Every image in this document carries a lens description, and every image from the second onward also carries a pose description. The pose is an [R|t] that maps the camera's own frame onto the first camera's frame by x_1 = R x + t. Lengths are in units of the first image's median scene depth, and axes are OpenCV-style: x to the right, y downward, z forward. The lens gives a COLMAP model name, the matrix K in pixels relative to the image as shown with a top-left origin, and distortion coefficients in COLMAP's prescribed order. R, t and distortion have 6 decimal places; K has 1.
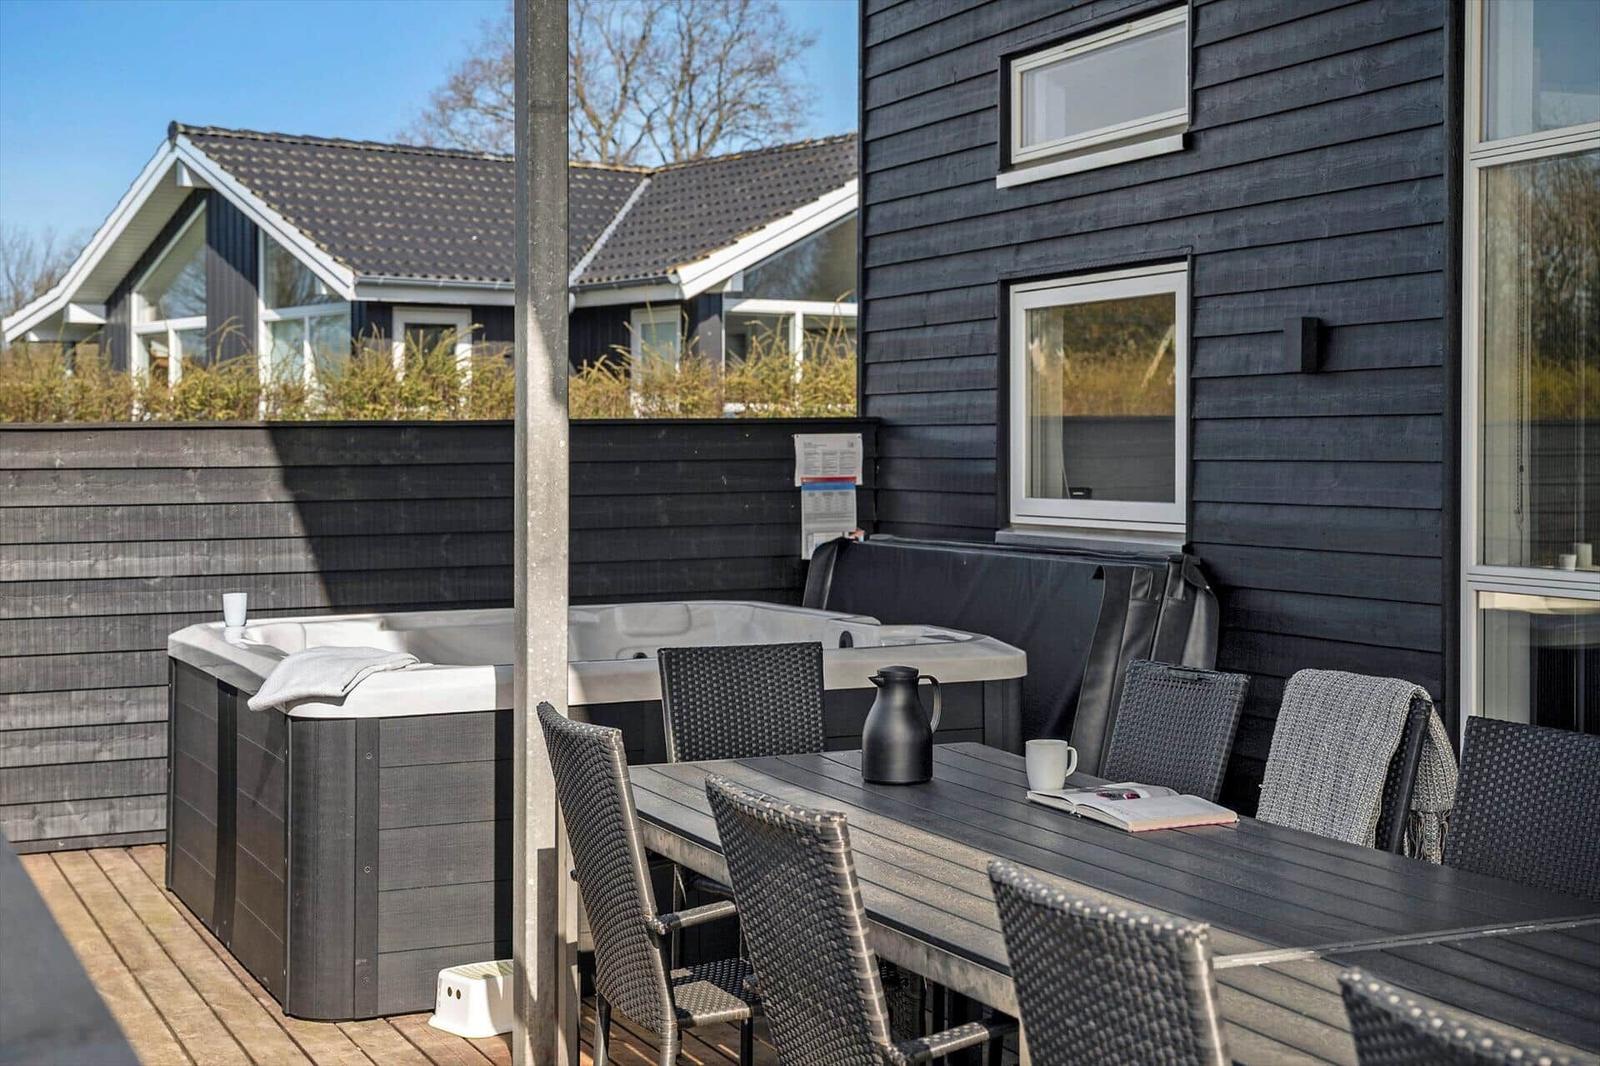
lens RADIAL K [[2241.0, 0, 799.5], [0, 2241.0, 437.9], [0, 0, 1]] dist [0.005938, 0.052316]
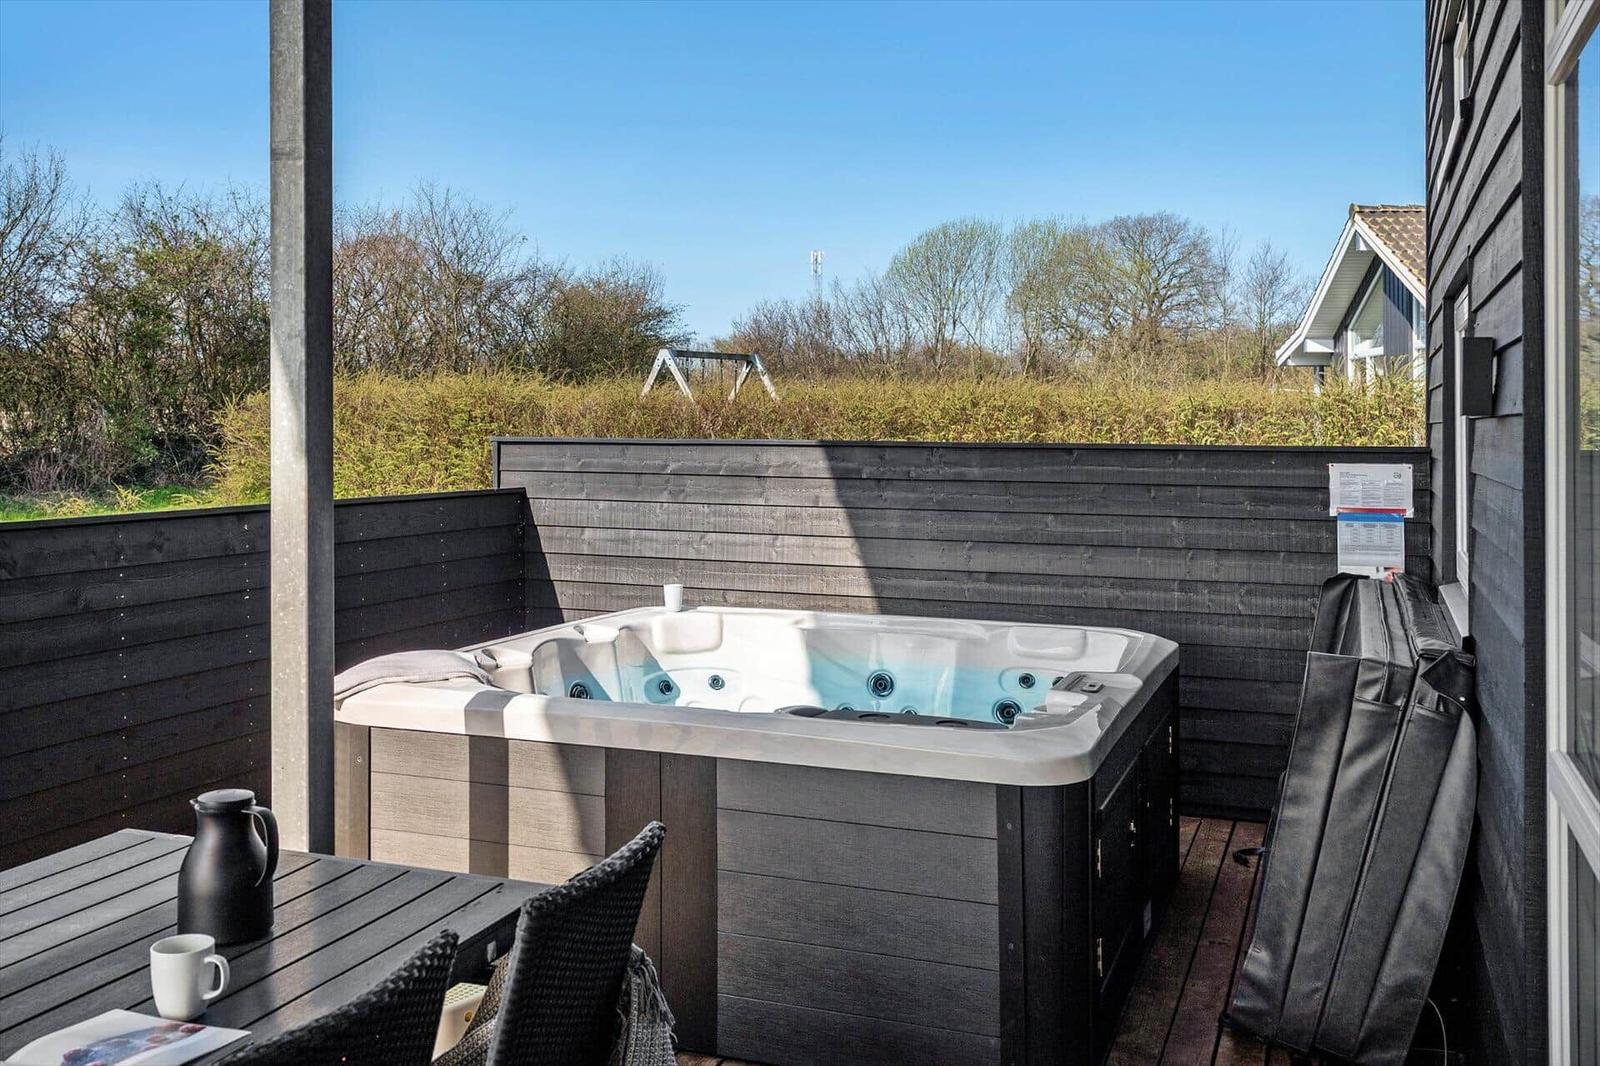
lens RADIAL K [[1426.2, 0, 796.9], [0, 1426.2, 421.1], [0, 0, 1]] dist [-0.000845, -0.005728]
pose [[0.700524, 0.012057, -0.713527, 0.119425], [-0.013265, 0.999905, 0.003873, -0.008338], [0.713506, 0.006752, 0.700617, 0.164620]]
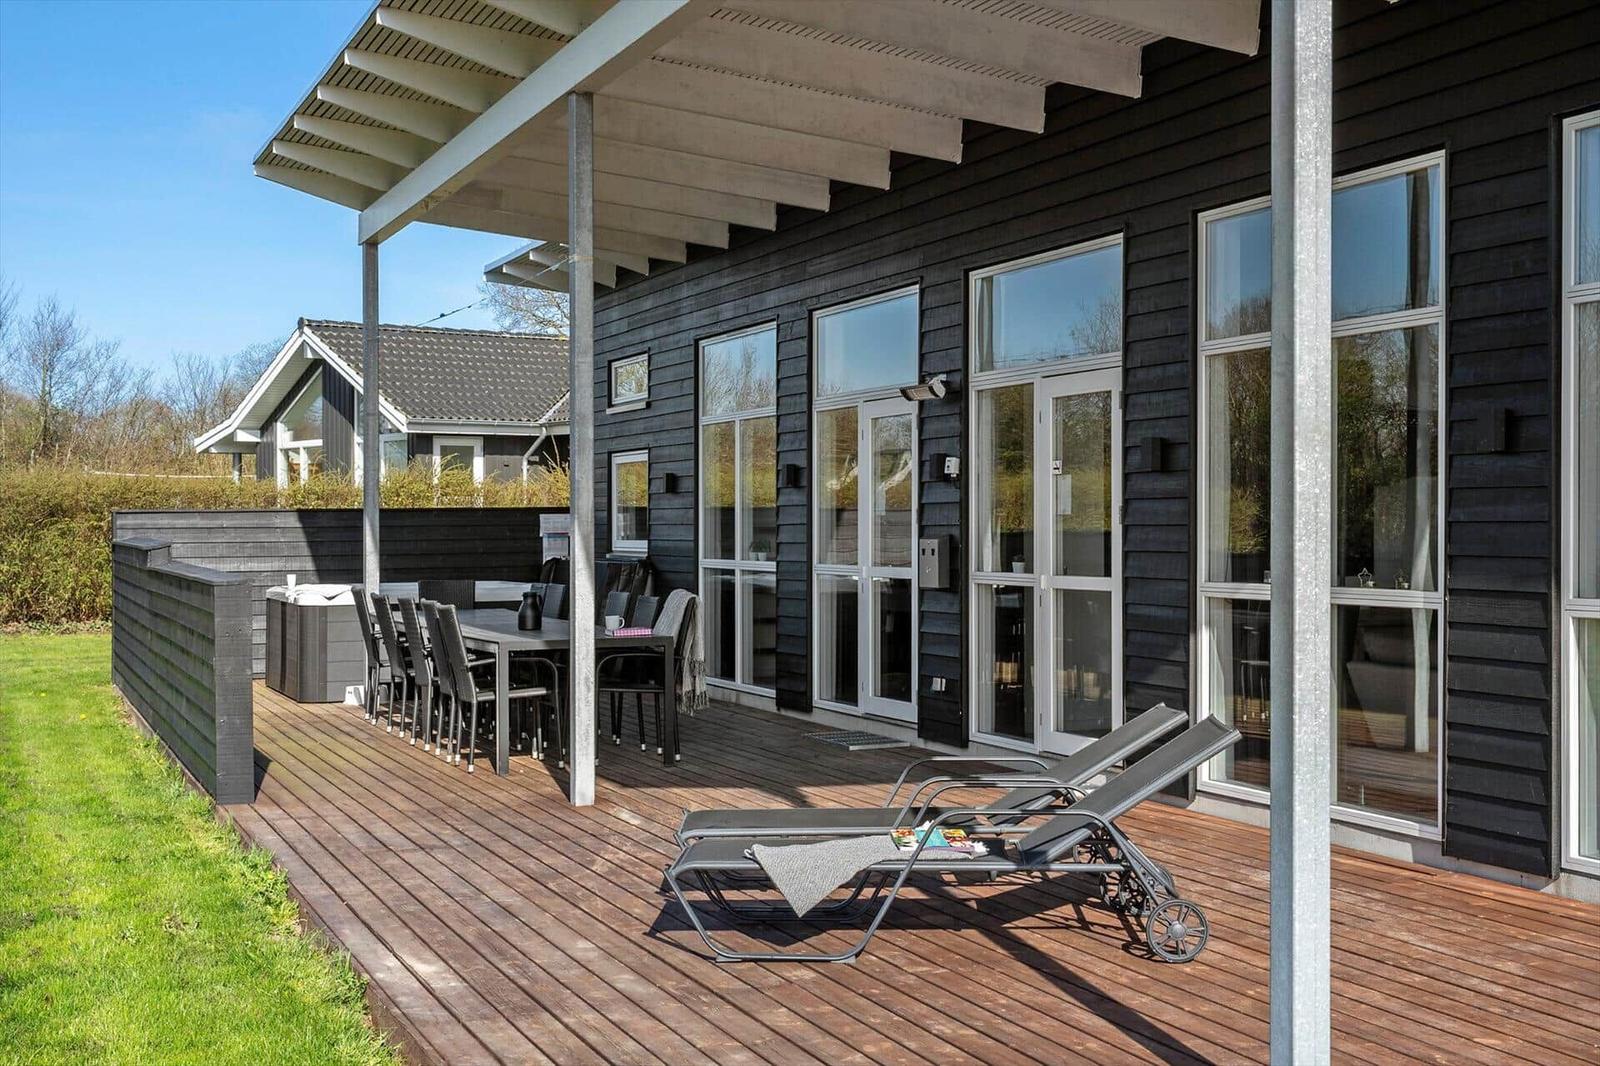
lens RADIAL K [[1960.5, 0, 871.2], [0, 1960.5, 531.7], [0, 0, 1]] dist [0.005644, 0.000859]
pose [[0.999986, 0.001140, -0.005254, 0.150359], [-0.001100, 0.999971, 0.007592, 0.000242], [0.005262, -0.007586, 0.999957, -0.443250]]
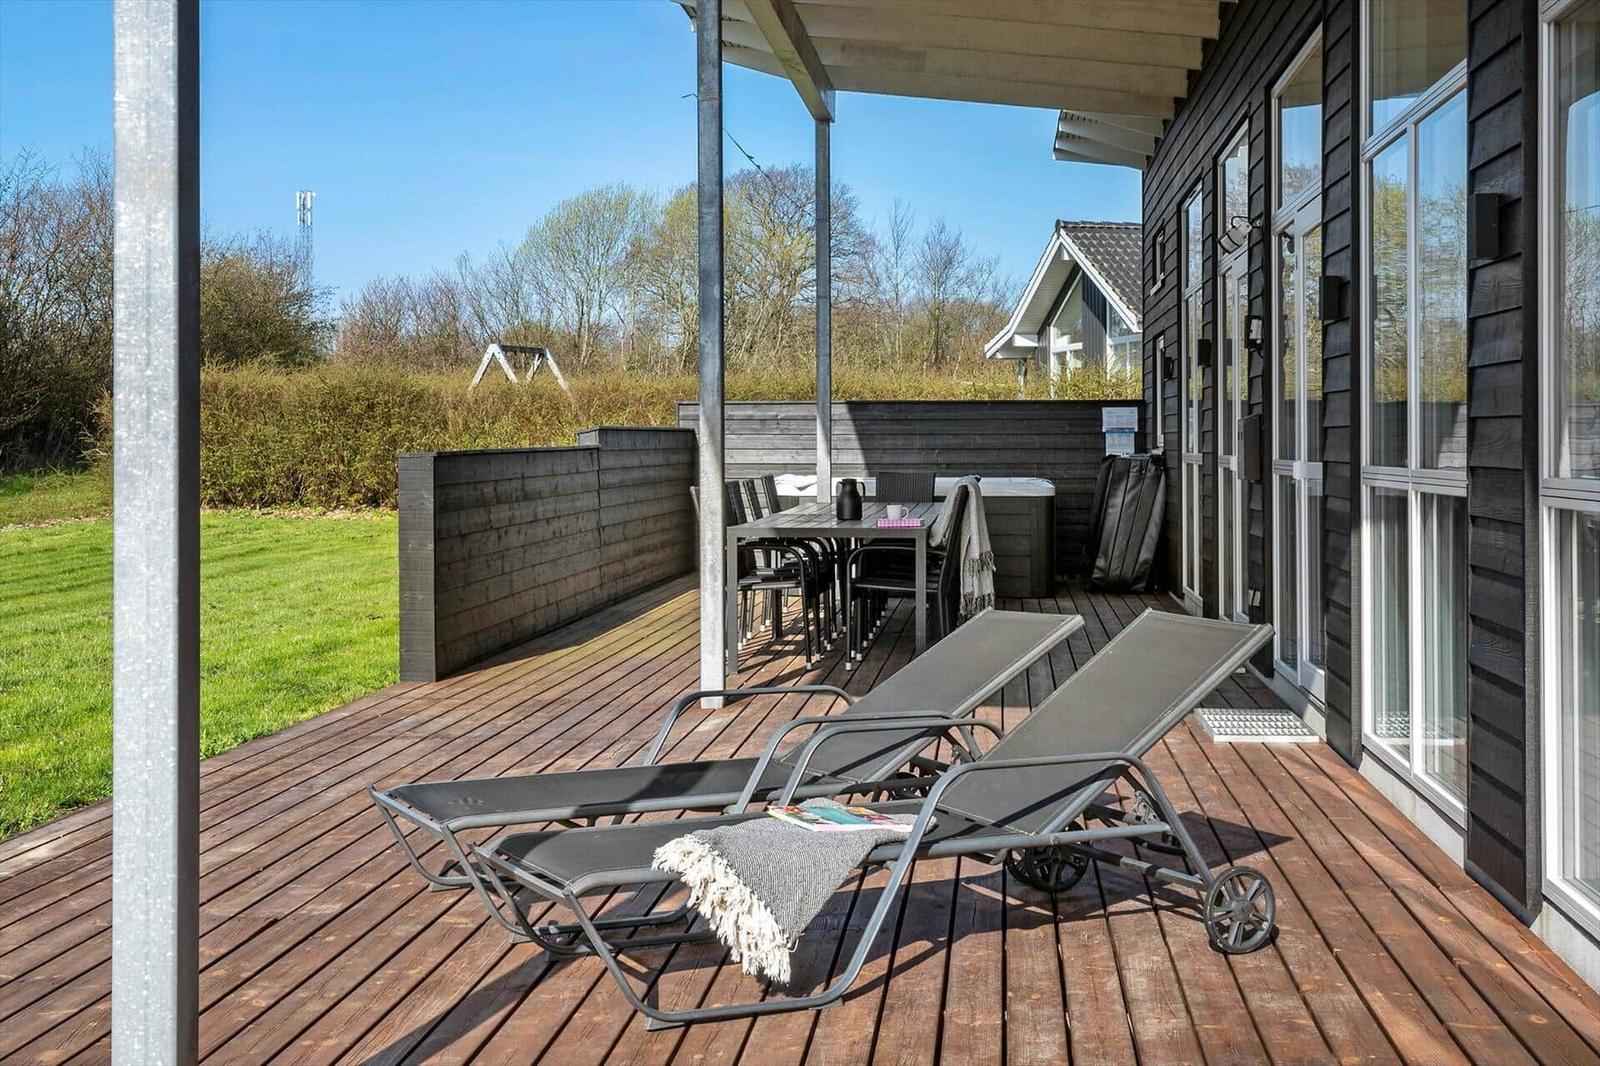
lens RADIAL K [[1960.5, 0, 871.2], [0, 1960.5, 531.7], [0, 0, 1]] dist [0.005644, 0.000859]
pose [[0.882569, 0.028714, -0.469306, 0.297081], [-0.004348, 0.998589, 0.052922, 0.008104], [0.470163, -0.044667, 0.881449, -0.340842]]
